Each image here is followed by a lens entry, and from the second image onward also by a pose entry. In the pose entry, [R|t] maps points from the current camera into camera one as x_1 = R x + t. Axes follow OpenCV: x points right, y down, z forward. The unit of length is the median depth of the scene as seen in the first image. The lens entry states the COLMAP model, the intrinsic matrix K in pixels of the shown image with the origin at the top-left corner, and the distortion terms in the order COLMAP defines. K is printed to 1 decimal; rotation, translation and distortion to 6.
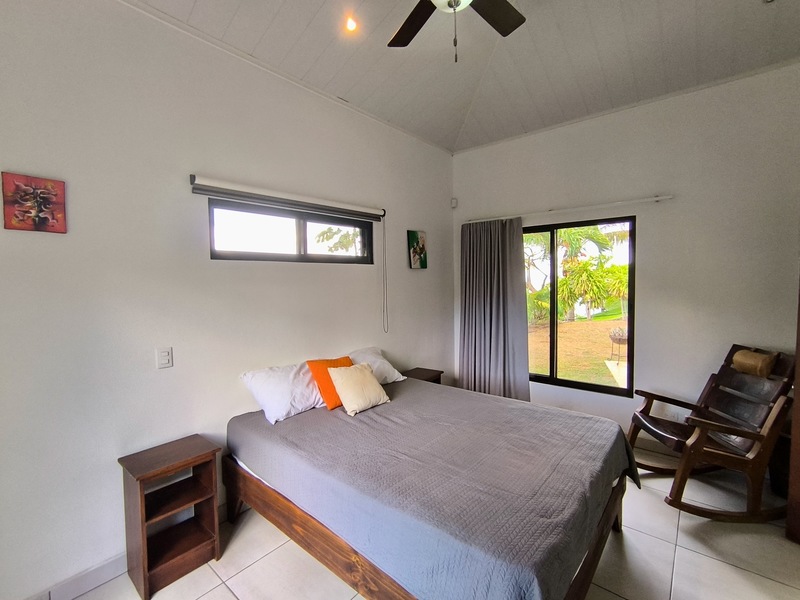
lens RADIAL K [[363.2, 0, 399.3], [0, 363.2, 301.7], [0, 0, 1]] dist [-0.024315, 0.009937]
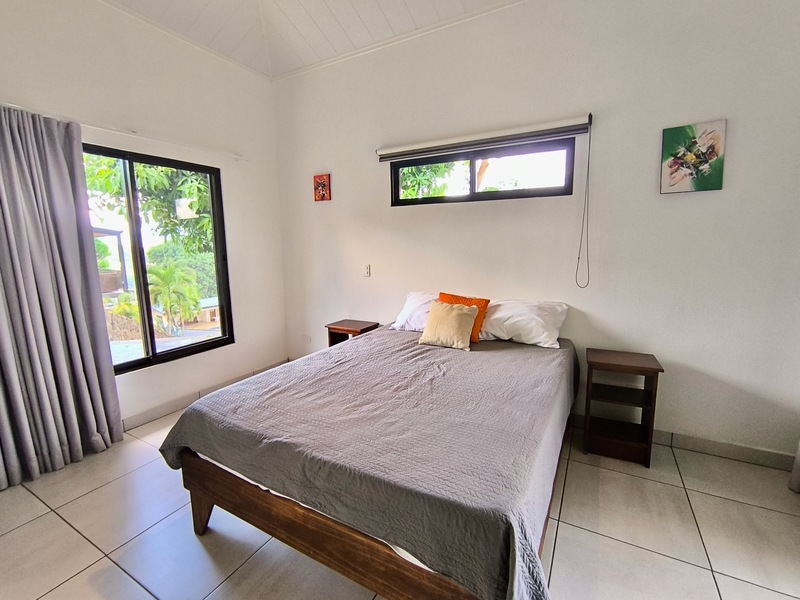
lens RADIAL K [[363.2, 0, 399.5], [0, 363.2, 297.3], [0, 0, 1]] dist [-0.024315, 0.009937]
pose [[0.198769, 0.167353, -0.965652, 0.625012], [-0.041100, 0.985869, 0.162397, 0.000710], [0.979184, 0.007409, 0.202839, 0.500384]]
